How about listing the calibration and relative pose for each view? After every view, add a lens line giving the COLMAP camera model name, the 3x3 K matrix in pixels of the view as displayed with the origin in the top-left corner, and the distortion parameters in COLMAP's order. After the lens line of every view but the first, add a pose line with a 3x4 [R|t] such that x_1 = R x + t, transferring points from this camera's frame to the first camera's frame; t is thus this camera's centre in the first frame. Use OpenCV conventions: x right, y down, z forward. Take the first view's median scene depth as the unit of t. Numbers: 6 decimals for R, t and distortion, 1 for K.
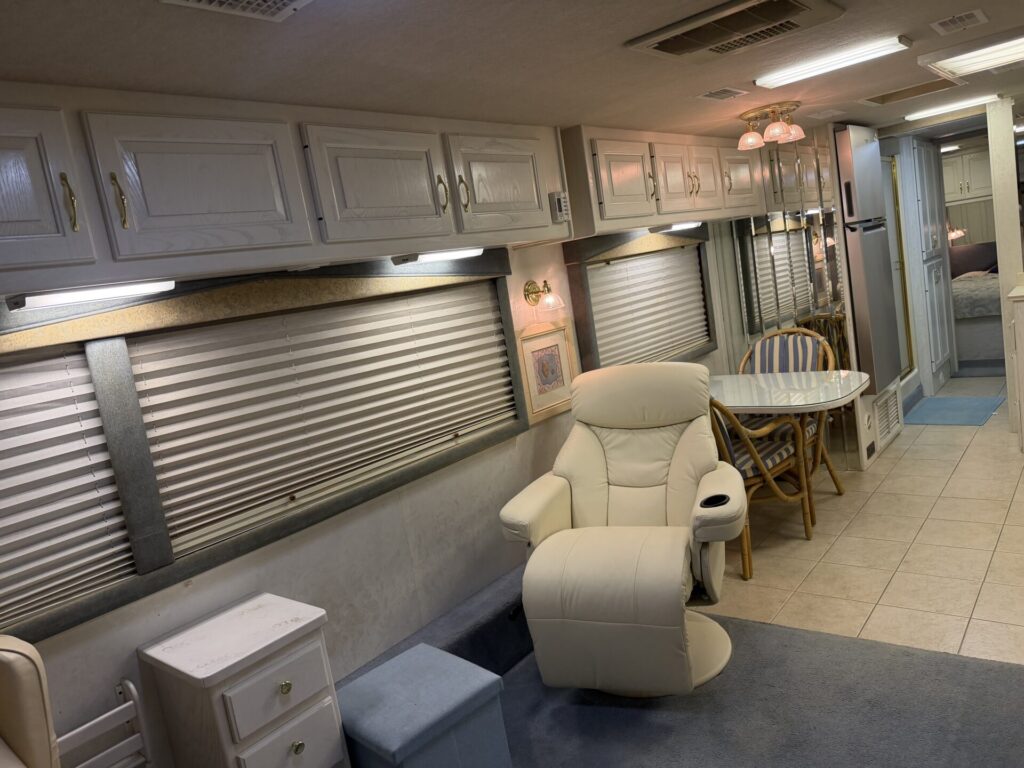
lens RADIAL K [[718.9, 0, 517.2], [0, 718.9, 379.7], [0, 0, 1]] dist [0.058556, -0.078422]
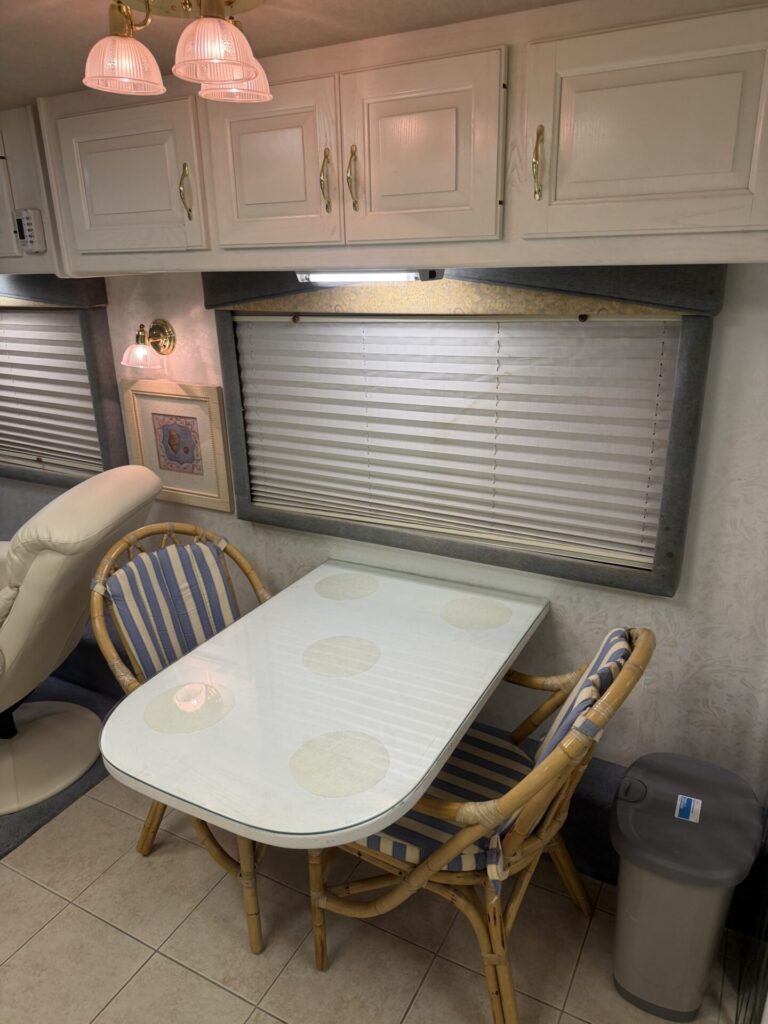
lens RADIAL K [[718.9, 0, 379.5], [0, 718.9, 515.9], [0, 0, 1]] dist [0.058556, -0.078422]
pose [[0.194295, 0.475319, -0.858092, 0.924514], [-0.148223, 0.878944, 0.453308, -0.387547], [0.969680, 0.039114, 0.241227, 1.229891]]
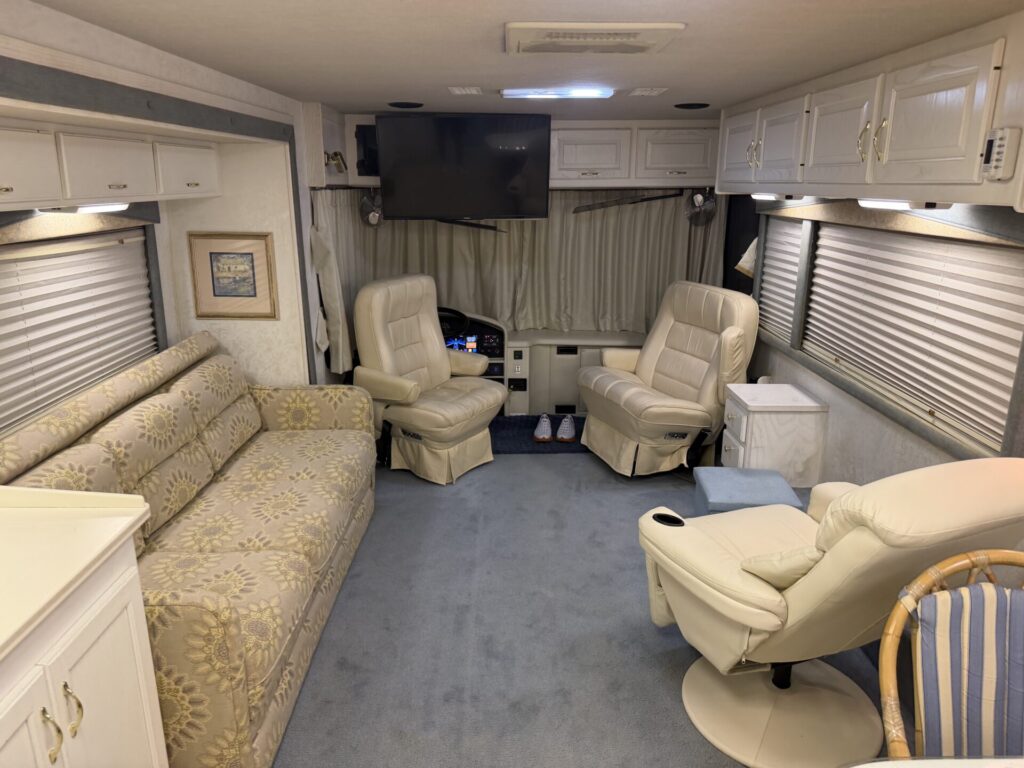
lens RADIAL K [[718.9, 0, 510.5], [0, 718.9, 383.9], [0, 0, 1]] dist [0.058556, -0.078422]
pose [[-0.754245, 0.325208, -0.570398, 0.790184], [0.028477, 0.884109, 0.466412, -0.377489], [0.655975, 0.335546, -0.676096, 1.256641]]
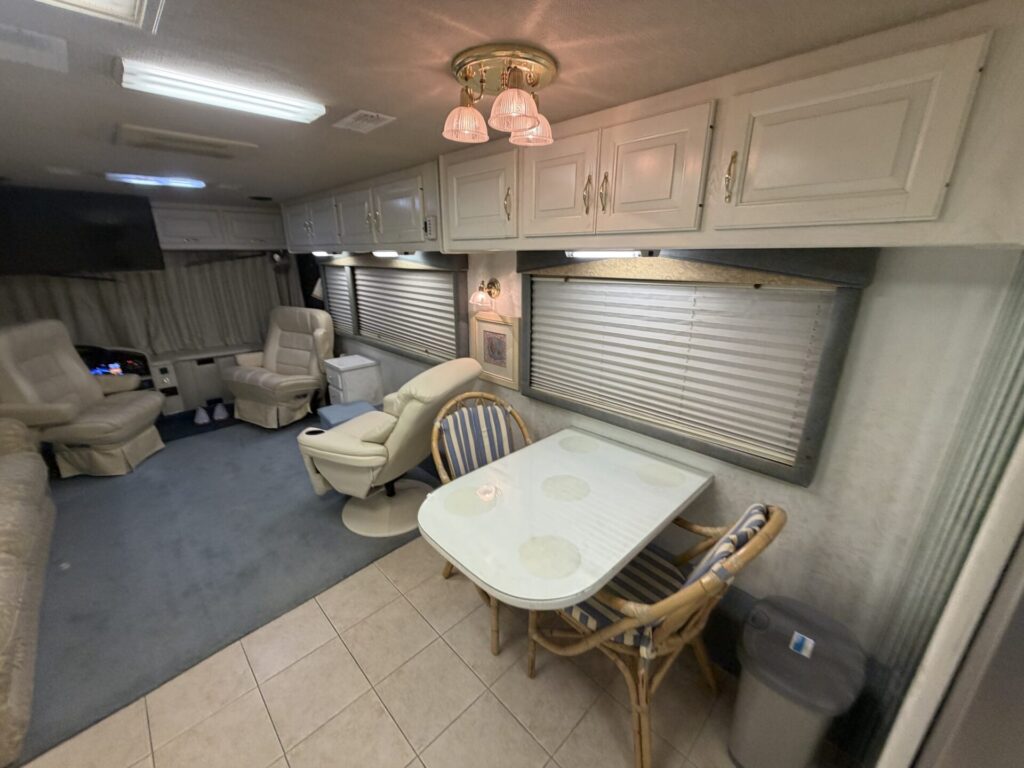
lens RADIAL K [[406.9, 0, 508.3], [0, 406.9, 384.6], [0, 0, 1]] dist [0.001004, -0.000210]
pose [[-0.104562, 0.455349, -0.884152, 0.882867], [-0.124486, 0.876040, 0.465893, -0.371611], [0.986697, 0.158779, -0.034916, 1.272614]]
